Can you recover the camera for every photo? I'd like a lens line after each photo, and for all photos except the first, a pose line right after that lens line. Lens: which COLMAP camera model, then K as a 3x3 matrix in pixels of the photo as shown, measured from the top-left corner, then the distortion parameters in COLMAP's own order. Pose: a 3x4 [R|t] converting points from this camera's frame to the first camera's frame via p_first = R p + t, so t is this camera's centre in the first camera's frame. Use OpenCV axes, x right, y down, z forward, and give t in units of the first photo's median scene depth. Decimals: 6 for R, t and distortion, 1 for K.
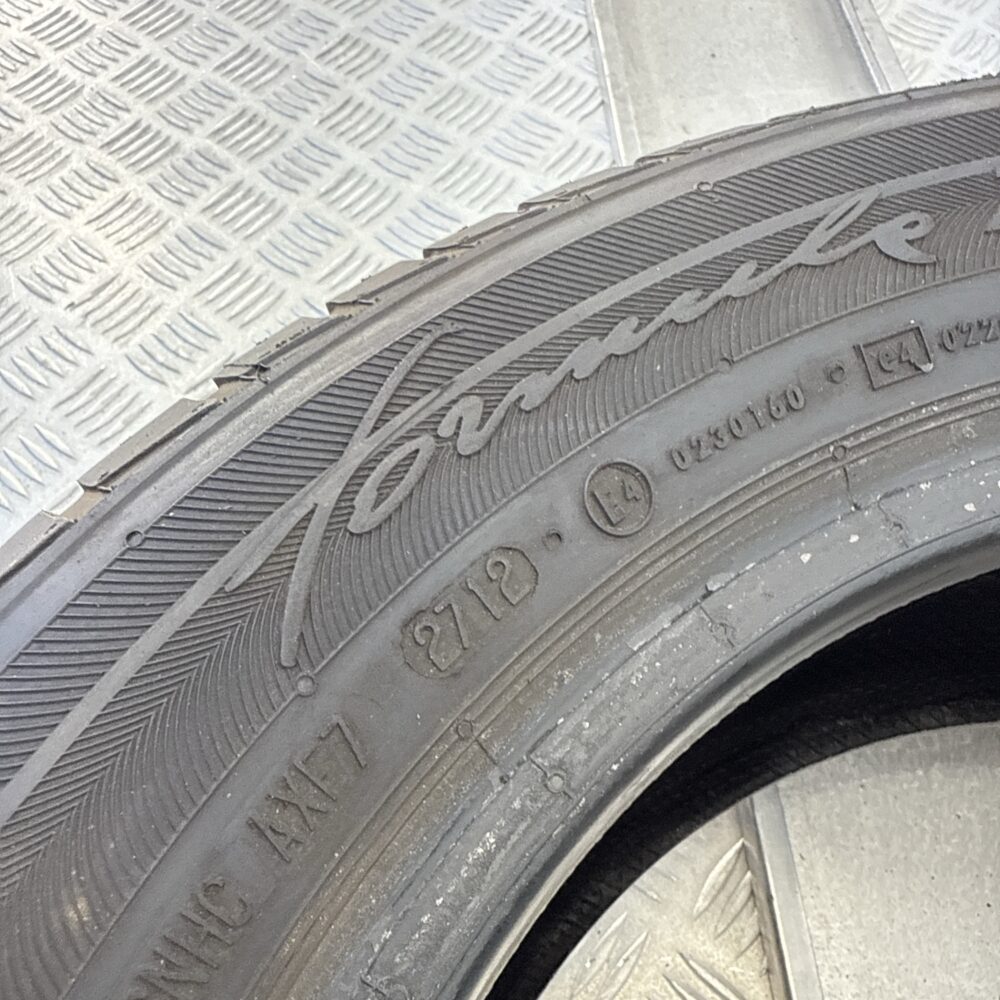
lens RADIAL K [[930.1, 0, 500.0], [0, 930.1, 500.0], [0, 0, 1]] dist [-0.001617, -0.004898]
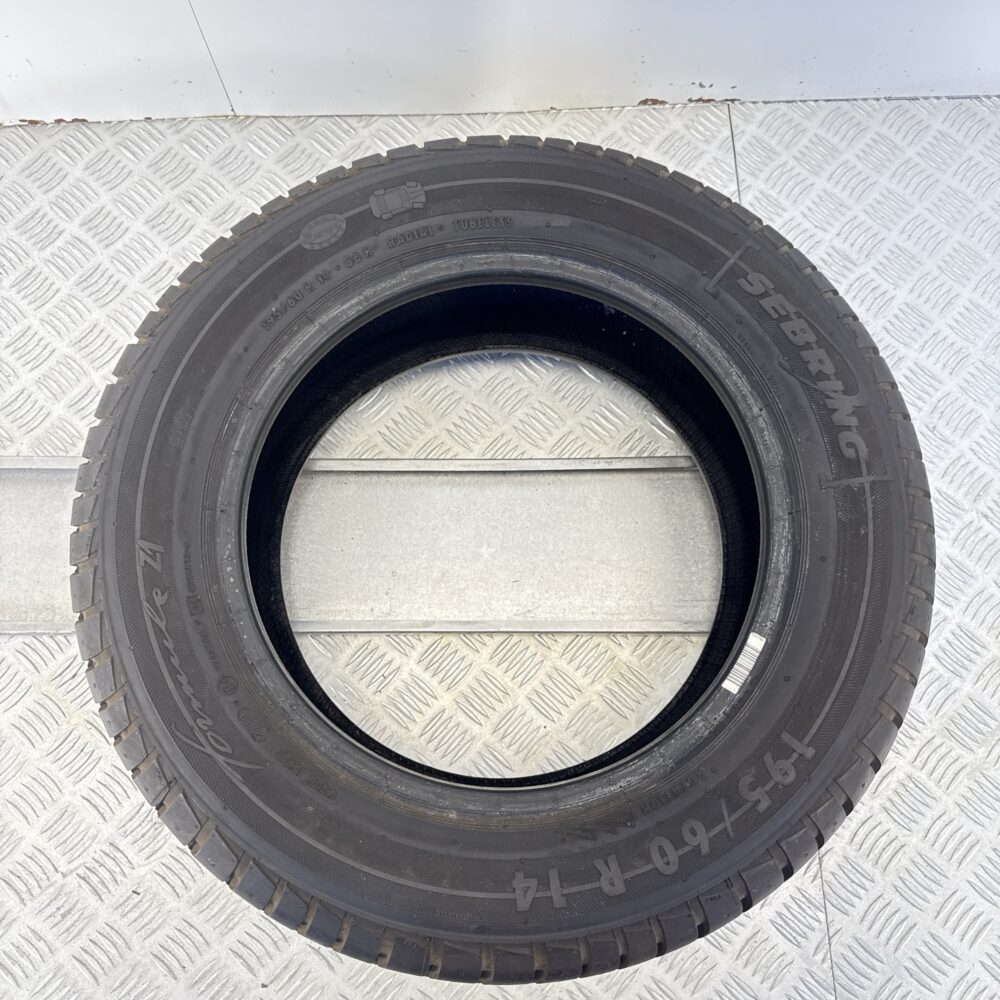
lens RADIAL K [[965.6, 0, 500.0], [0, 965.6, 500.0], [0, 0, 1]] dist [0.231544, -0.577180]
pose [[0.057812, -0.957981, 0.280946, -0.219997], [0.834534, 0.200825, 0.513053, -1.291436], [-0.547915, 0.204798, 0.811077, -3.082008]]
